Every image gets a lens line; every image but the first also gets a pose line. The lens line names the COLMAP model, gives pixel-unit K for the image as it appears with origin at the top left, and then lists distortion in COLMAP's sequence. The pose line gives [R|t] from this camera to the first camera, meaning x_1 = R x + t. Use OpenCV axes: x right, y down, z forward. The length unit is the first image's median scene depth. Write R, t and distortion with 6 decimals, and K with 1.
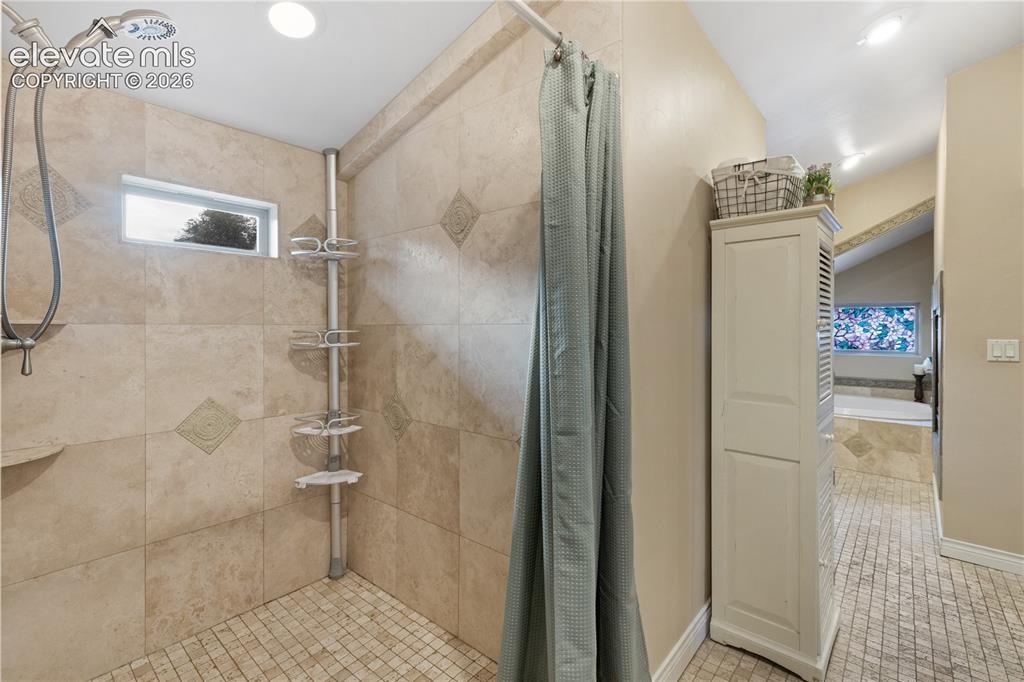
lens RADIAL K [[458.0, 0, 515.1], [0, 458.0, 334.8], [0, 0, 1]] dist [0.001829, 0.000591]
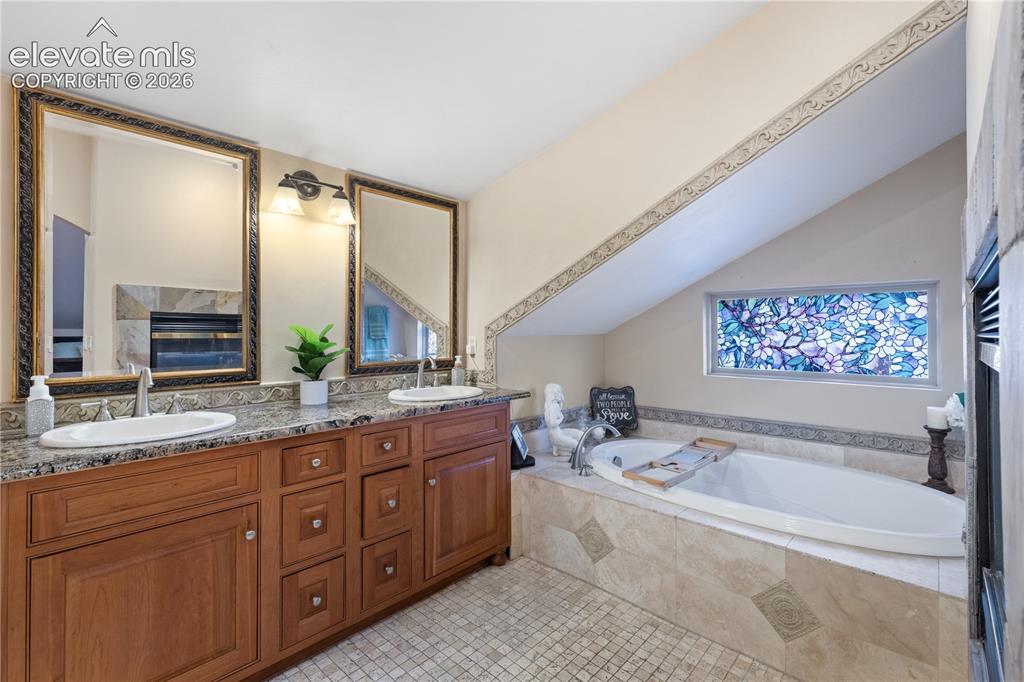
lens RADIAL K [[458.0, 0, 515.1], [0, 458.0, 334.8], [0, 0, 1]] dist [0.001829, 0.000591]
pose [[0.999373, 0.001786, -0.035350, 0.420473], [-0.002290, 0.999896, -0.014237, -0.003667], [0.035321, 0.014309, 0.999274, 0.463752]]
